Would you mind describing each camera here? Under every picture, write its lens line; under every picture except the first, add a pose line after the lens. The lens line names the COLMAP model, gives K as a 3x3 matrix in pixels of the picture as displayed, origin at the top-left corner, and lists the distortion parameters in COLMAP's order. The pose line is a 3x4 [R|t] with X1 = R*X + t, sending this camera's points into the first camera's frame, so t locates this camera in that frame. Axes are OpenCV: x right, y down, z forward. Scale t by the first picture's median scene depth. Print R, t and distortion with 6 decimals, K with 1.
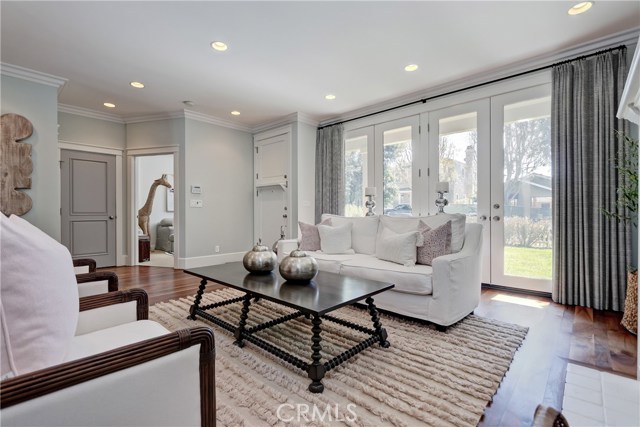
lens RADIAL K [[300.6, 0, 316.8], [0, 300.6, 213.0], [0, 0, 1]] dist [0.000821, -0.000065]
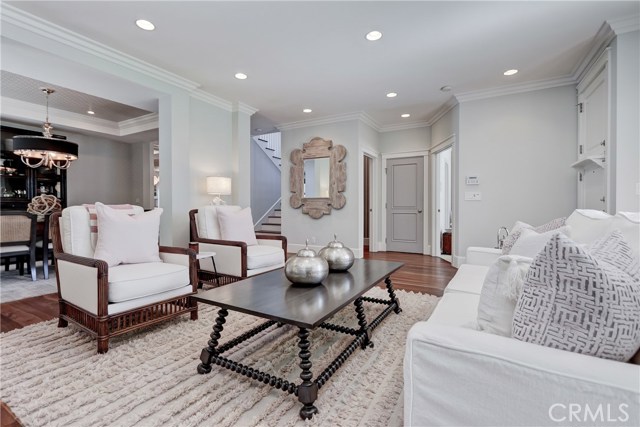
lens RADIAL K [[300.6, 0, 316.8], [0, 300.6, 213.0], [0, 0, 1]] dist [0.000821, -0.000065]
pose [[0.210300, 0.022605, -0.977376, 0.362106], [0.000512, 0.999730, 0.023232, -0.004243], [0.977637, -0.005386, 0.210231, 0.378089]]
